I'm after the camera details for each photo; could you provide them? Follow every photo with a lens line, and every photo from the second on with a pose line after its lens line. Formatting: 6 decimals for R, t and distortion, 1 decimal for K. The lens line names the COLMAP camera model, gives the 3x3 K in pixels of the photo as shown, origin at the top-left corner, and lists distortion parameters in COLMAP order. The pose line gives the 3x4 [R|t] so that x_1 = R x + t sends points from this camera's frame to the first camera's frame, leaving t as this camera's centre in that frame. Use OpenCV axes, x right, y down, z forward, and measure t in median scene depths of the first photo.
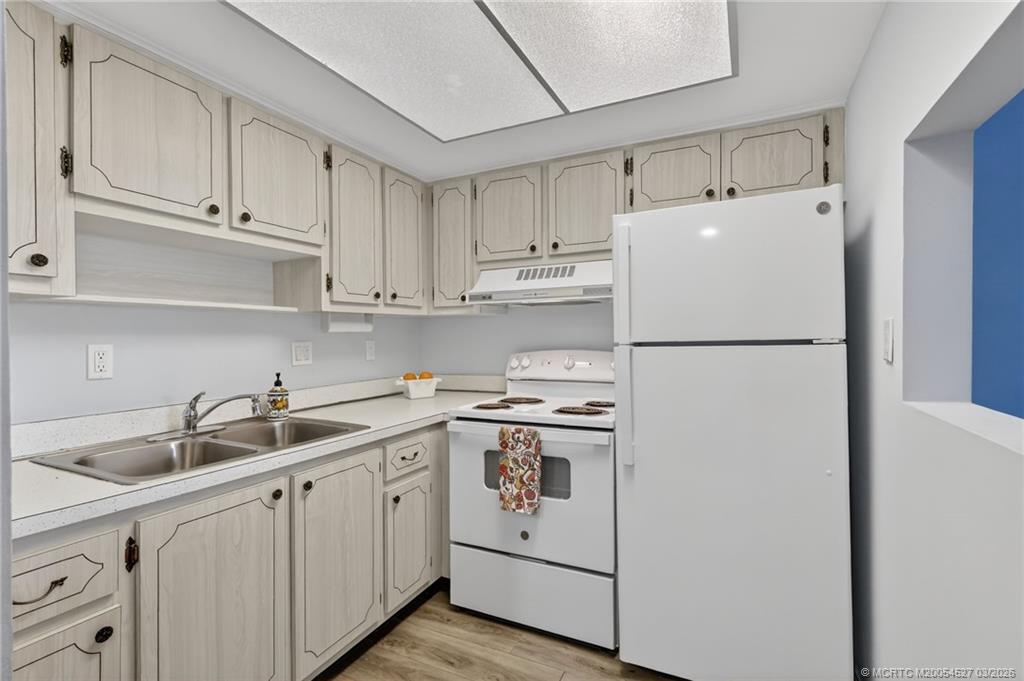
lens RADIAL K [[475.4, 0, 512.0], [0, 475.4, 340.5], [0, 0, 1]] dist [-0.002145, 0.000243]
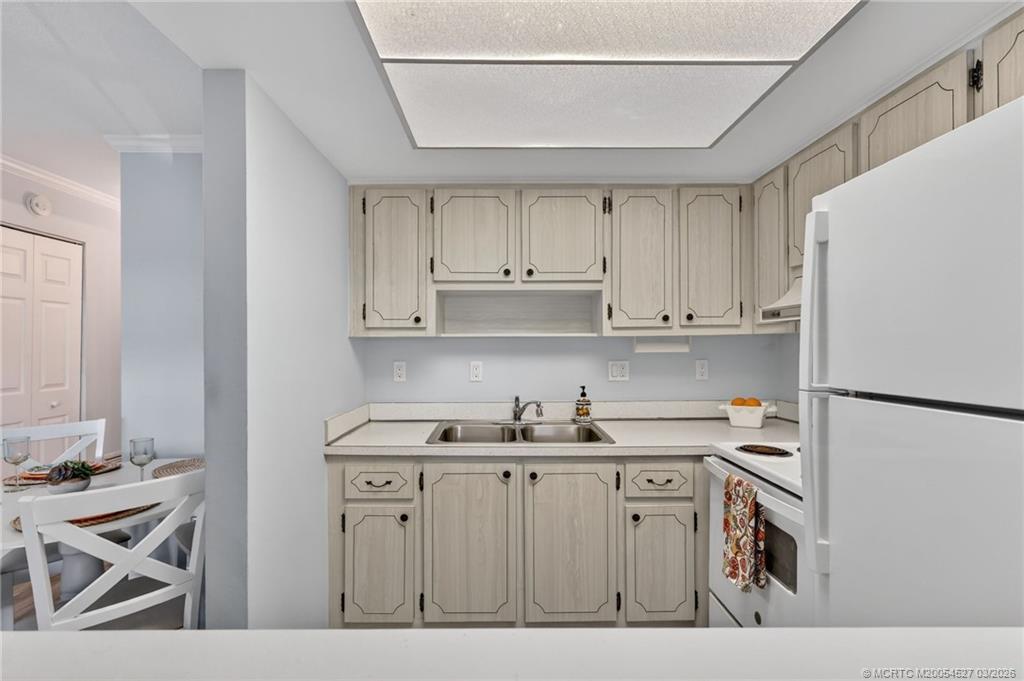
lens RADIAL K [[483.2, 0, 509.0], [0, 483.2, 344.1], [0, 0, 1]] dist [0.002123, 0.000175]
pose [[0.448643, 0.008982, -0.893666, 0.566346], [-0.007084, 0.999954, 0.006495, -0.050253], [0.893683, 0.003417, 0.448686, 0.268466]]
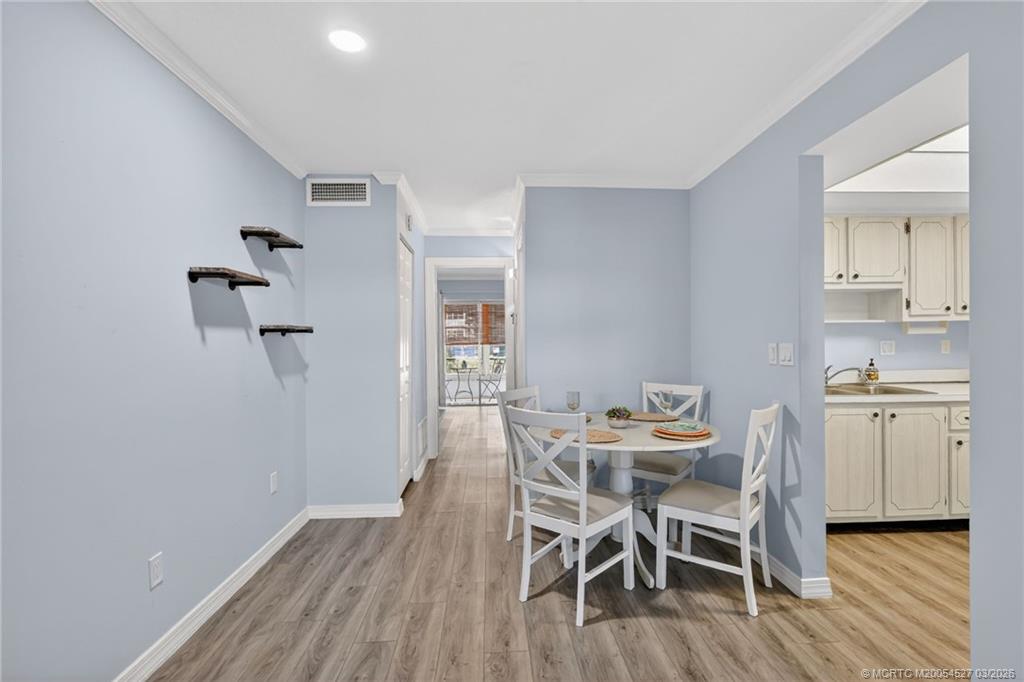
lens RADIAL K [[484.7, 0, 511.9], [0, 484.7, 344.4], [0, 0, 1]] dist [0.000856, 0.000380]
pose [[0.490127, 0.008538, -0.871609, 0.406296], [0.001797, 0.999940, 0.010806, -0.004047], [0.871649, -0.006862, 0.490082, -1.014977]]
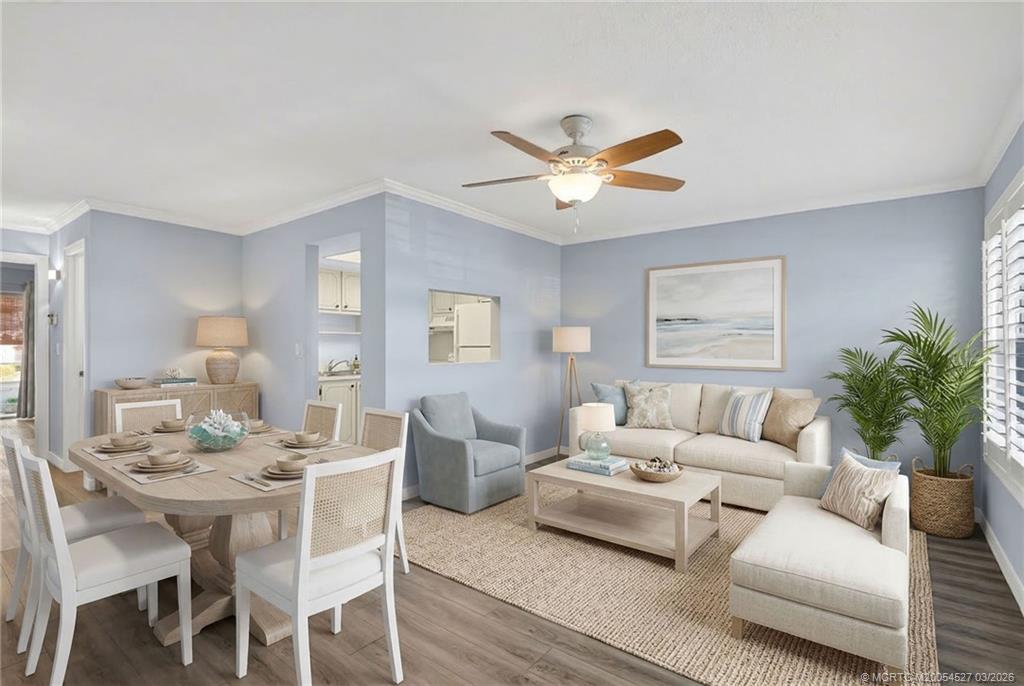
lens RADIAL K [[484.7, 0, 511.9], [0, 484.7, 346.4], [0, 0, 1]] dist [0.000856, 0.000380]
pose [[0.980378, 0.012470, -0.196733, 1.054724], [-0.012456, 0.999922, 0.001311, -0.001469], [0.196734, 0.001166, 0.980456, -1.772072]]
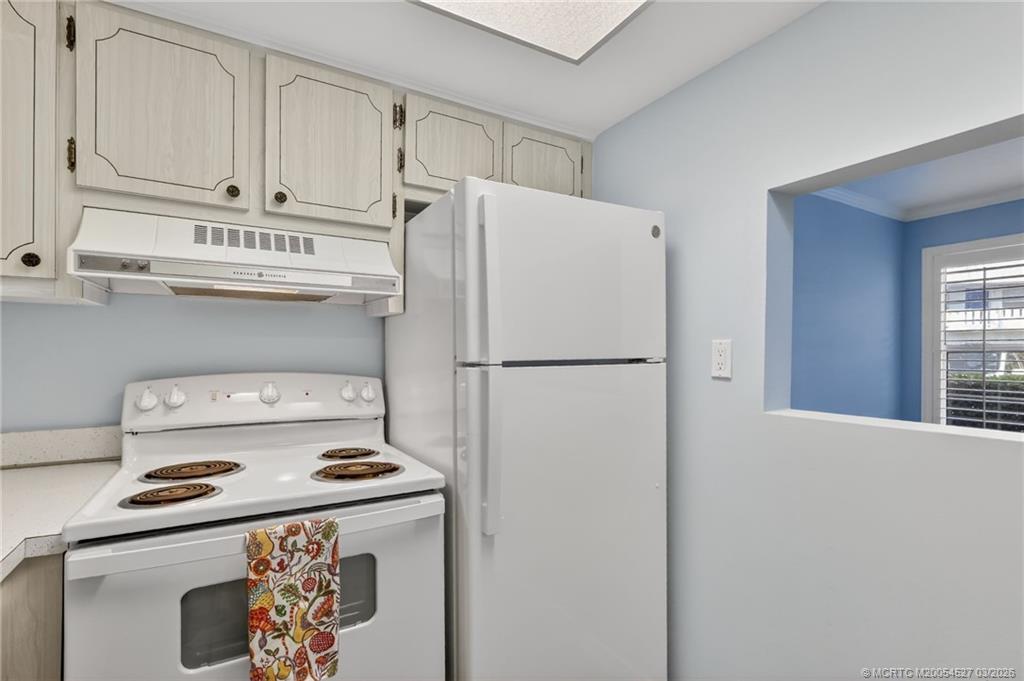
lens RADIAL K [[483.5, 0, 511.9], [0, 483.5, 356.9], [0, 0, 1]] dist [-0.002974, -0.000338]
pose [[0.551925, 0.005670, 0.833875, -0.293404], [-0.004836, 0.999982, -0.003598, -0.000196], [-0.833880, -0.002046, 0.551942, 0.498168]]
